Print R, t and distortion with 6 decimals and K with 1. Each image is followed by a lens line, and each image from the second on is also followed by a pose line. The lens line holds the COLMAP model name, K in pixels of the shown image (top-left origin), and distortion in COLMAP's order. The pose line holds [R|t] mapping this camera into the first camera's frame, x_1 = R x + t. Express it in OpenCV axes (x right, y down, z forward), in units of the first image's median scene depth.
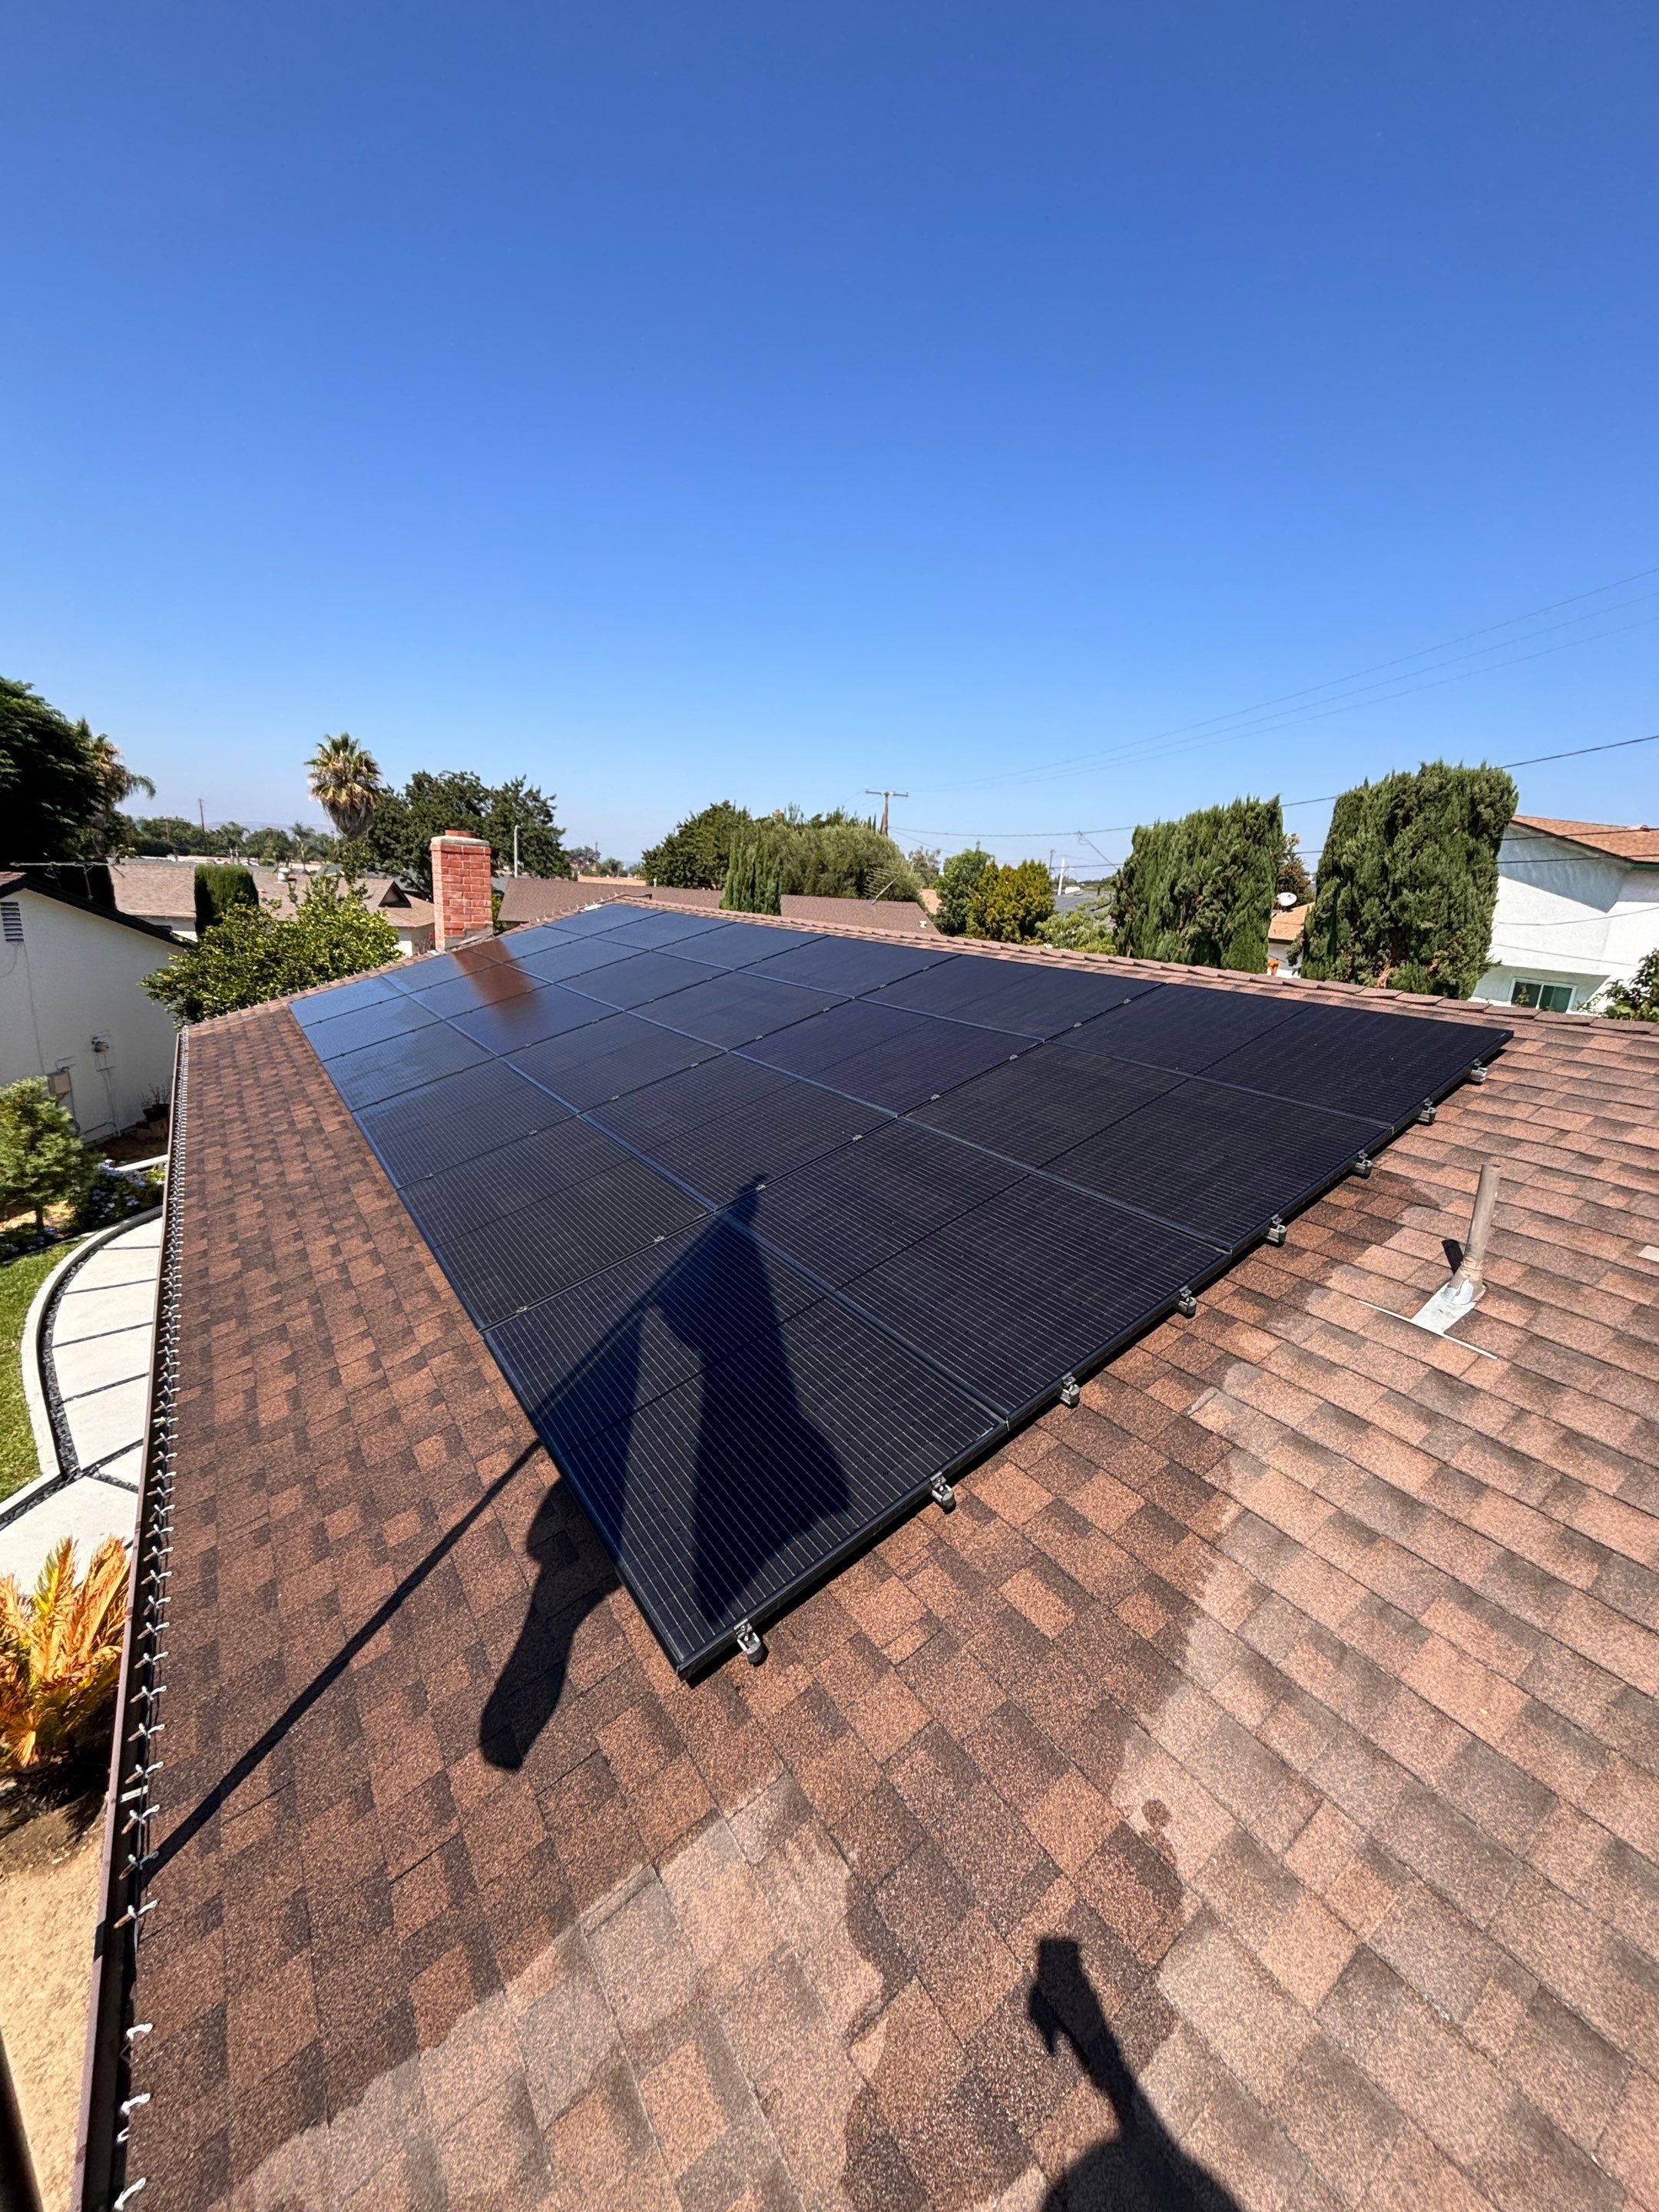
lens RADIAL K [[887.0, 0, 833.2], [0, 887.0, 1110.1], [0, 0, 1]] dist [0.016863, -0.006081]
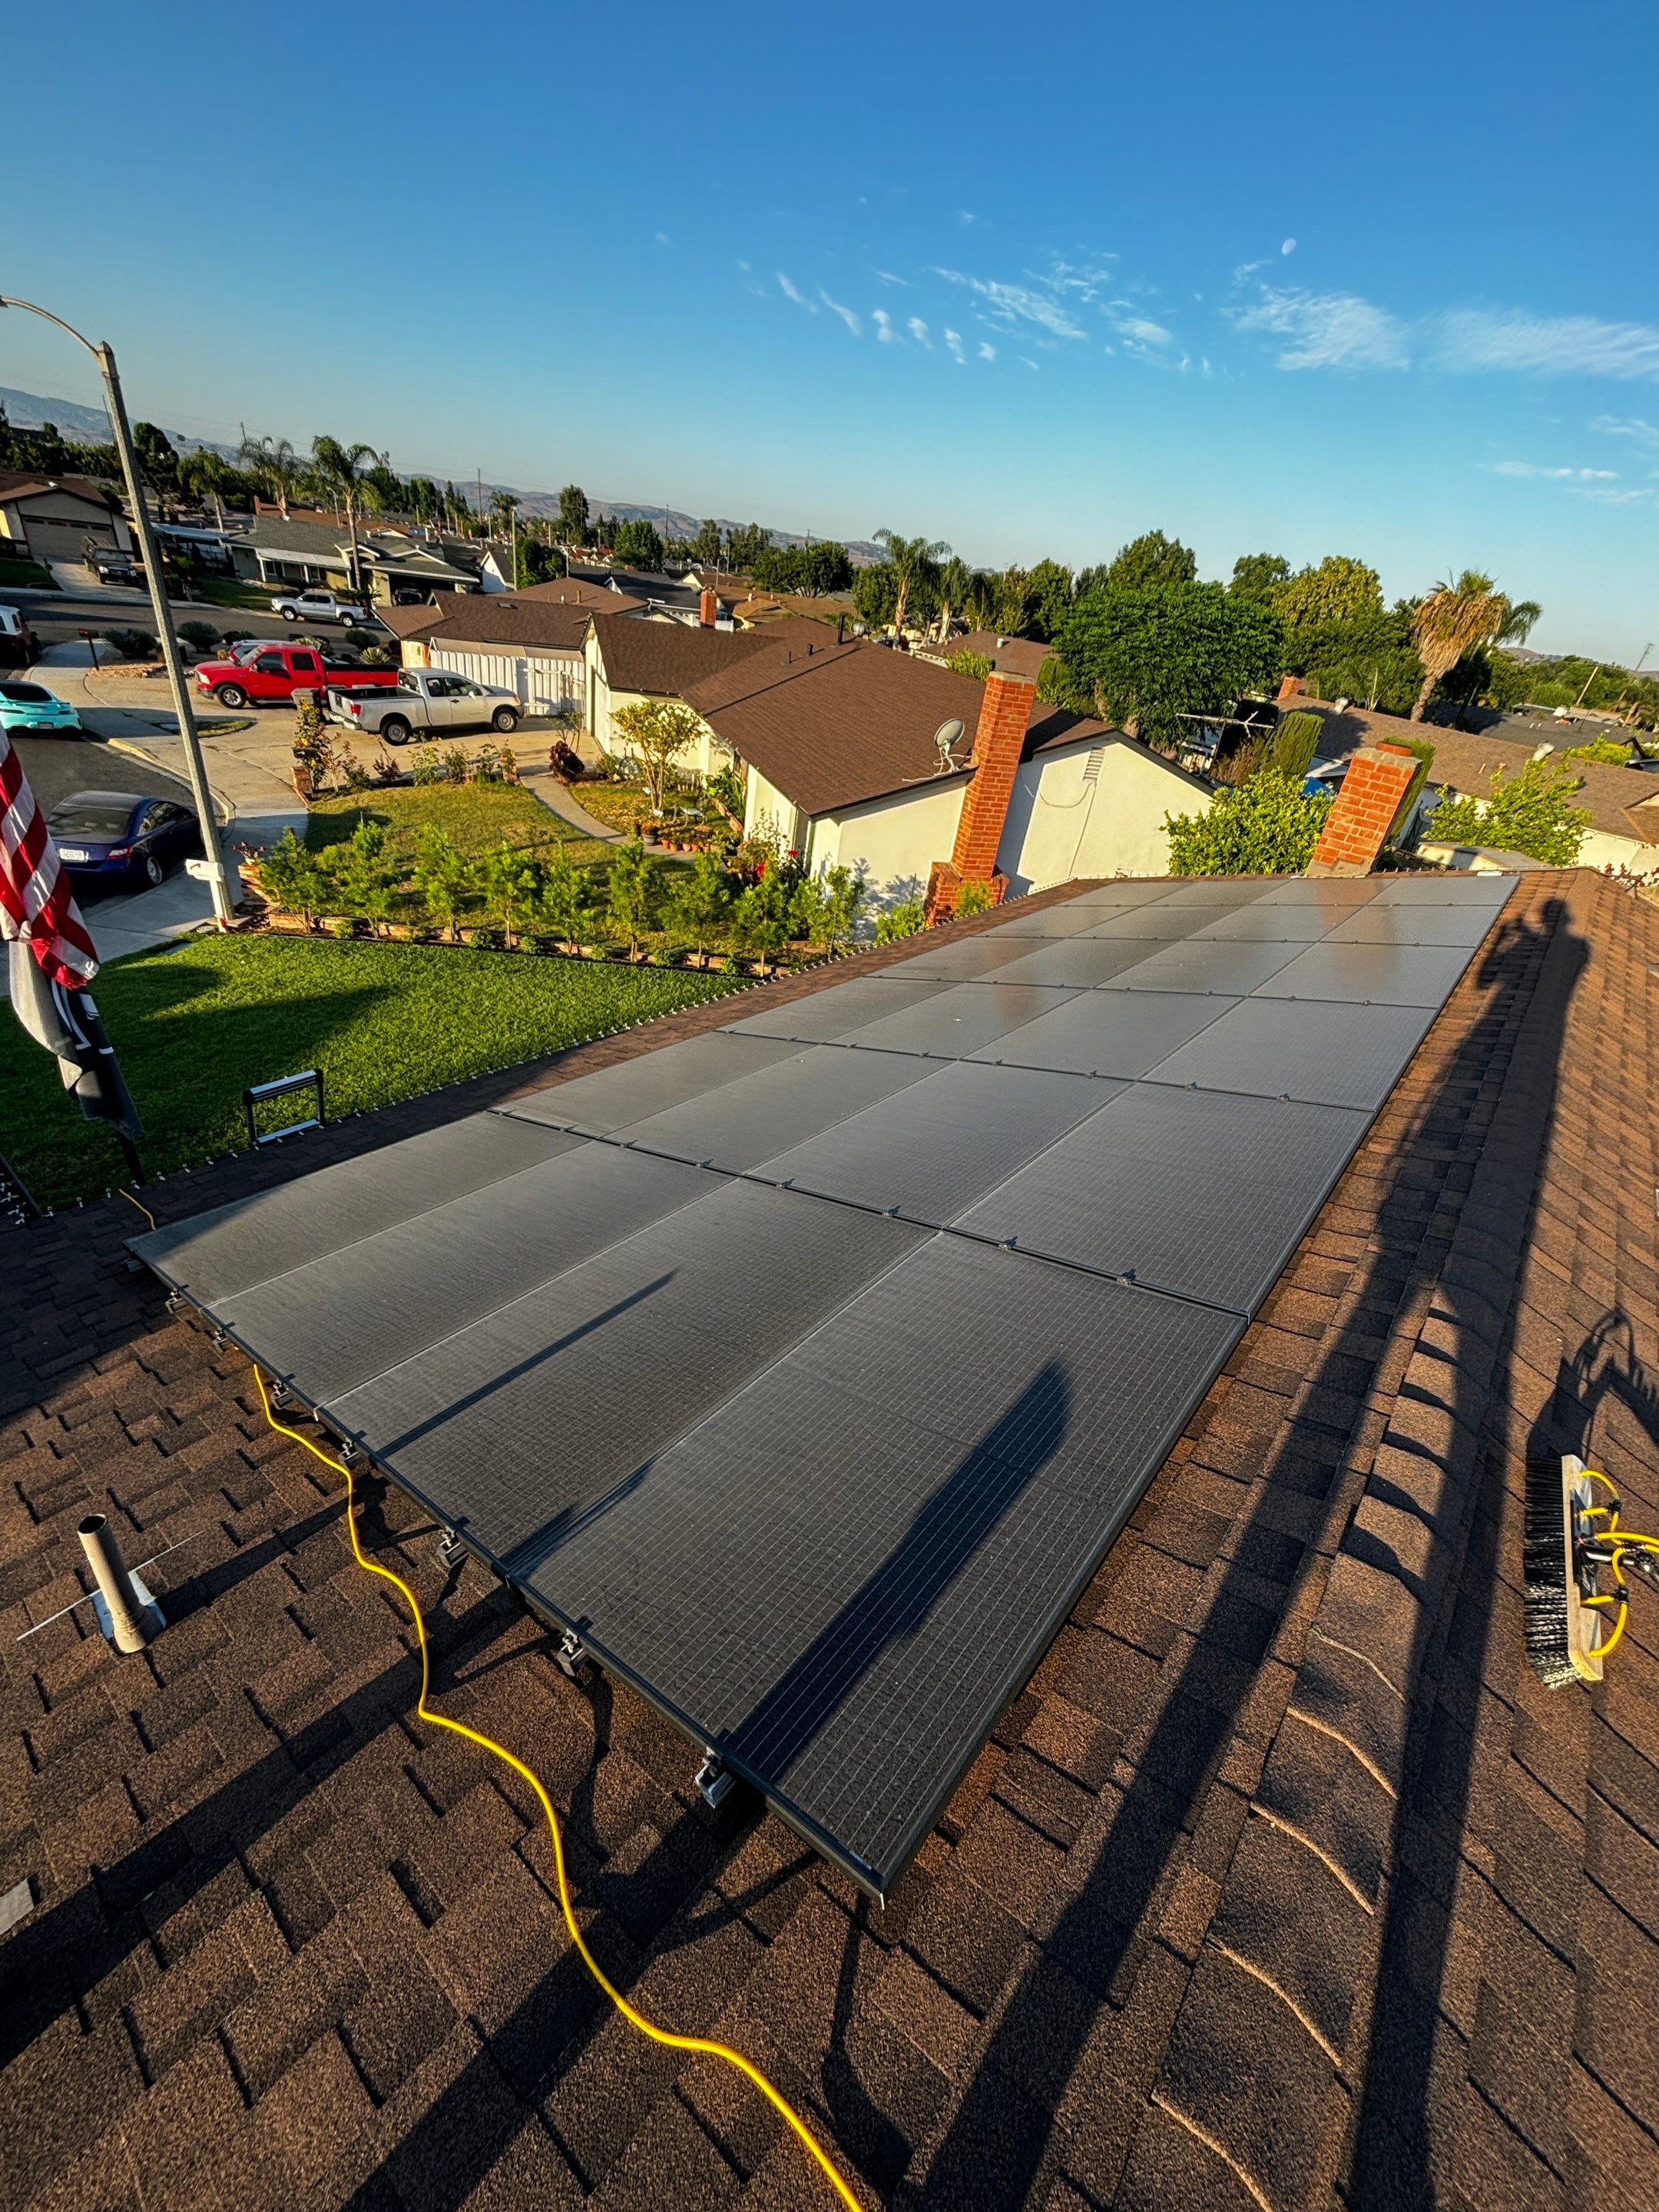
lens RADIAL K [[906.0, 0, 832.9], [0, 906.0, 1103.2], [0, 0, 1]] dist [-0.000628, -0.000049]
pose [[0.276450, 0.474254, -0.835858, 0.150597], [-0.353830, 0.858886, 0.370295, -0.077479], [0.893521, 0.193384, 0.405245, 0.132008]]
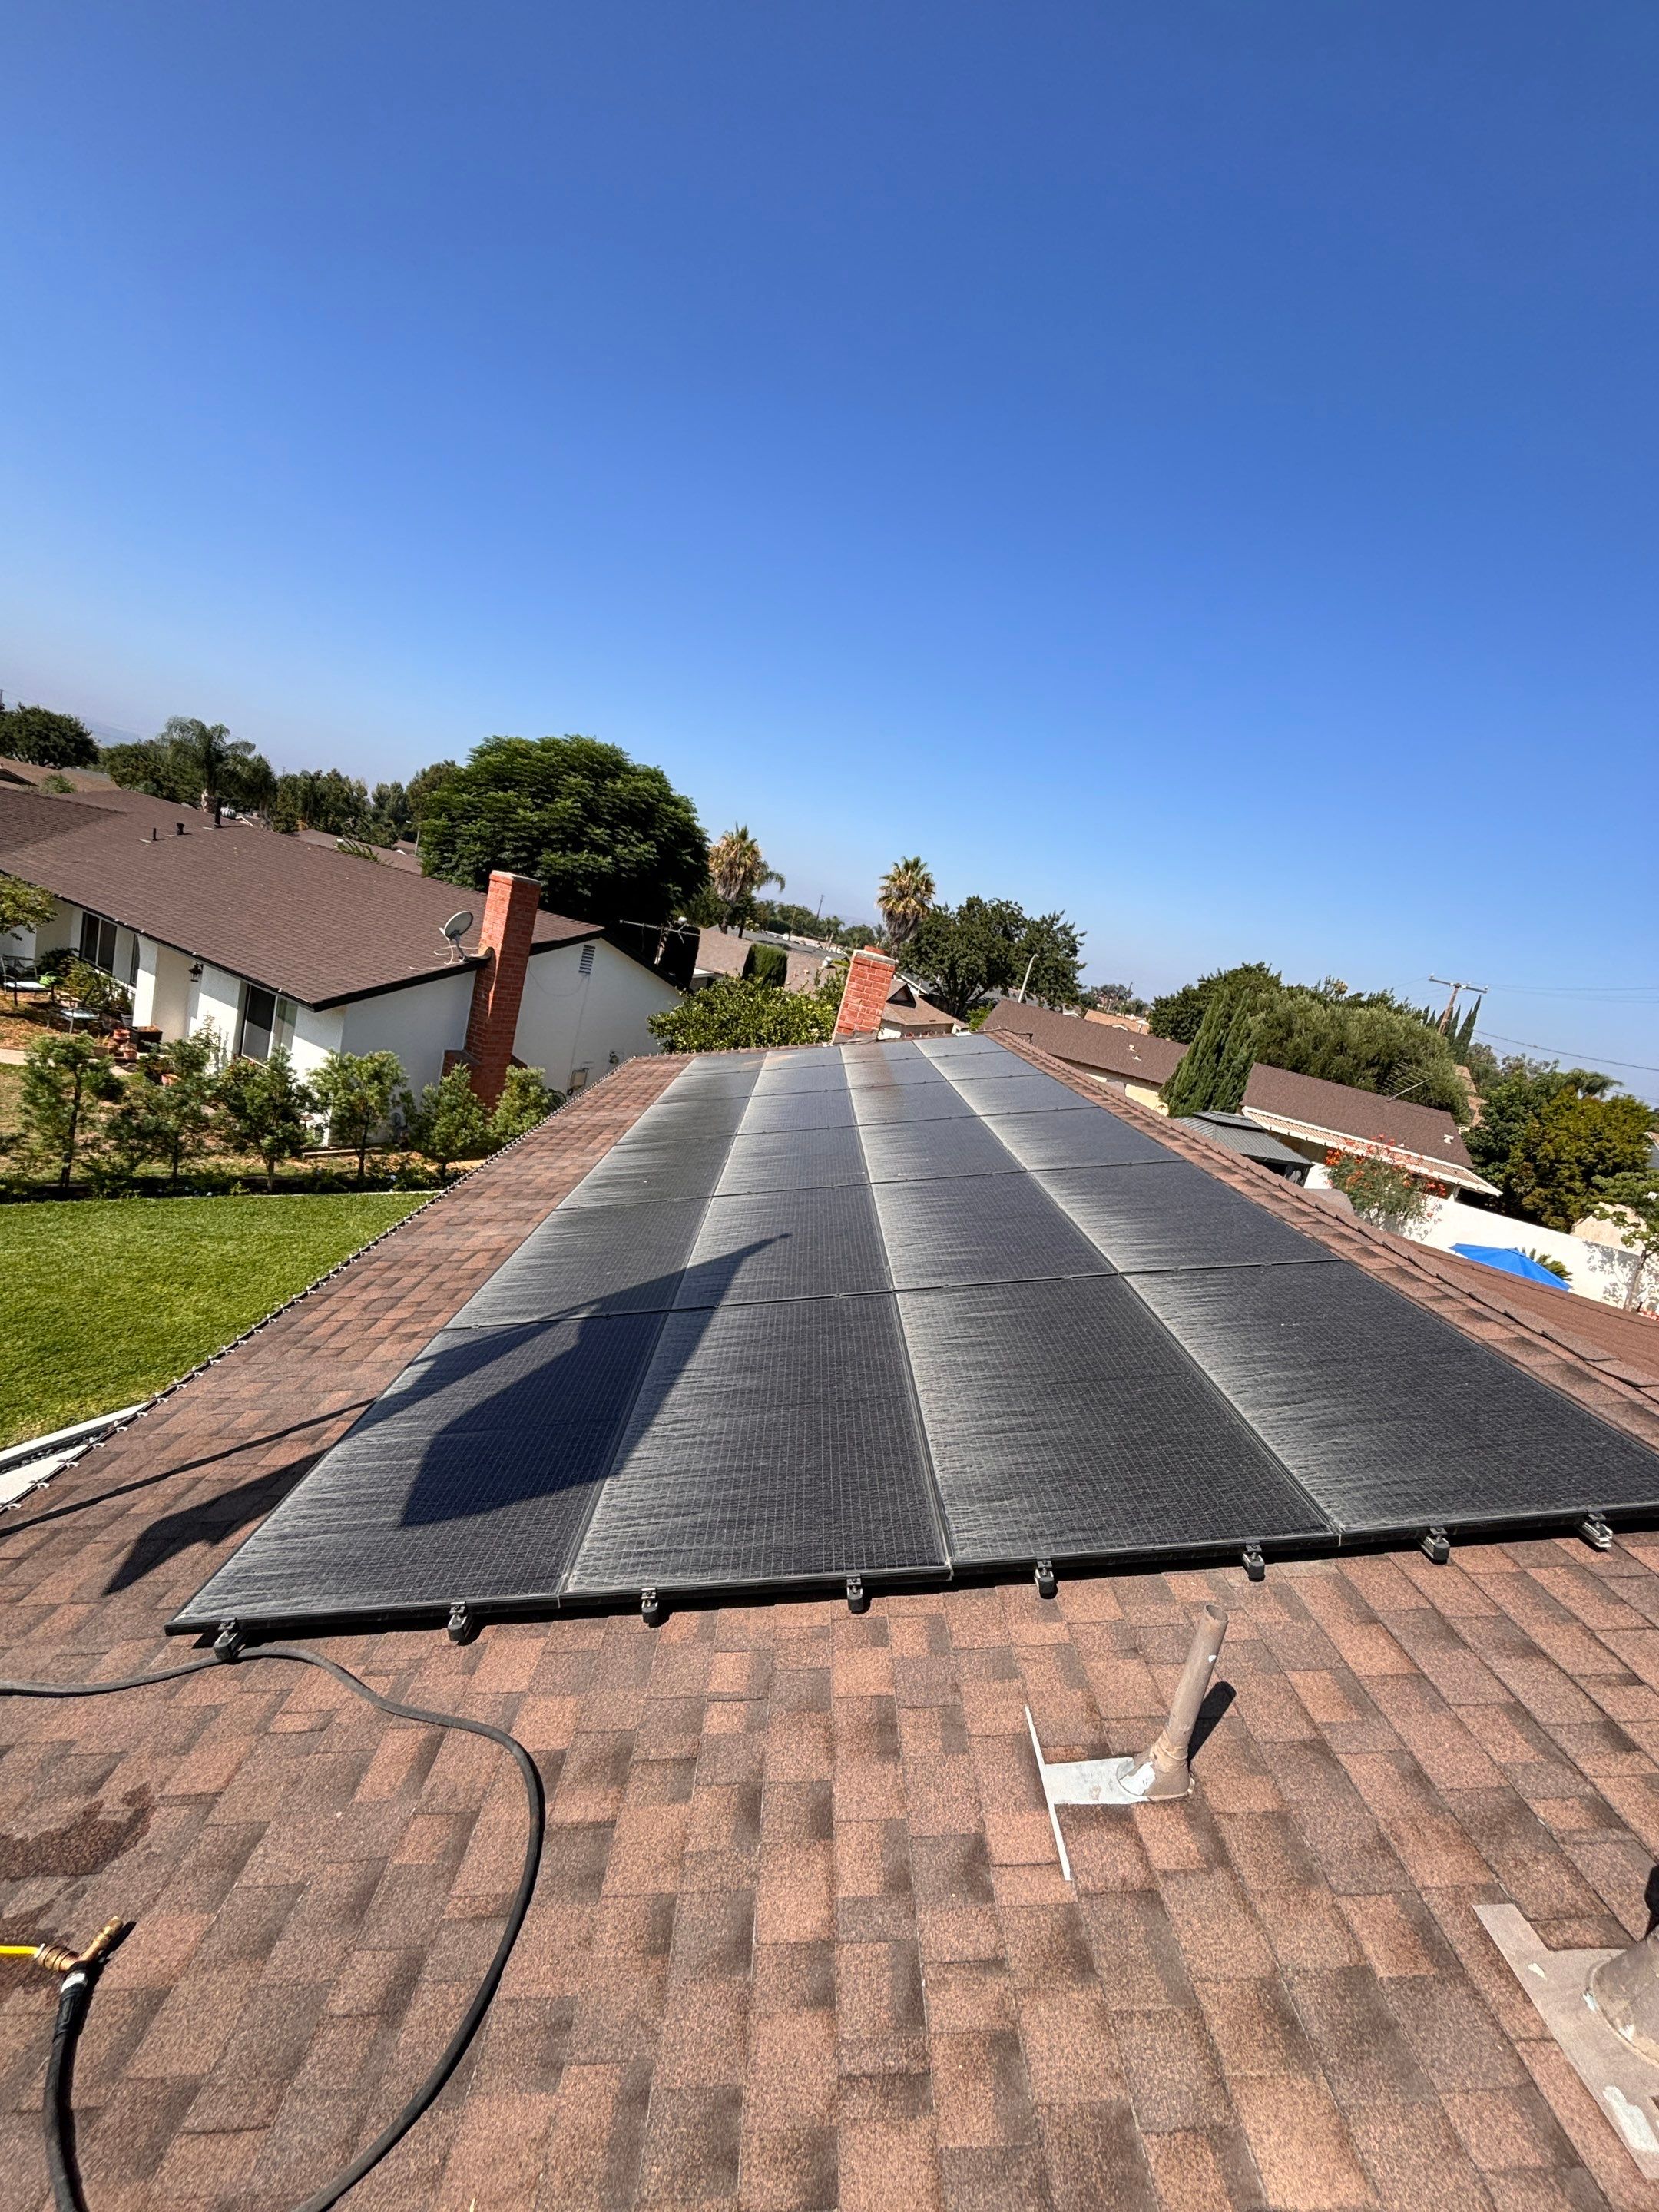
lens RADIAL K [[894.5, 0, 833.3], [0, 894.5, 1106.6], [0, 0, 1]] dist [-0.000118, -0.000210]
pose [[0.825088, 0.243111, -0.510027, 0.084767], [-0.315115, 0.947265, -0.058246, -0.019298], [0.468970, 0.208775, 0.858184, 0.022935]]
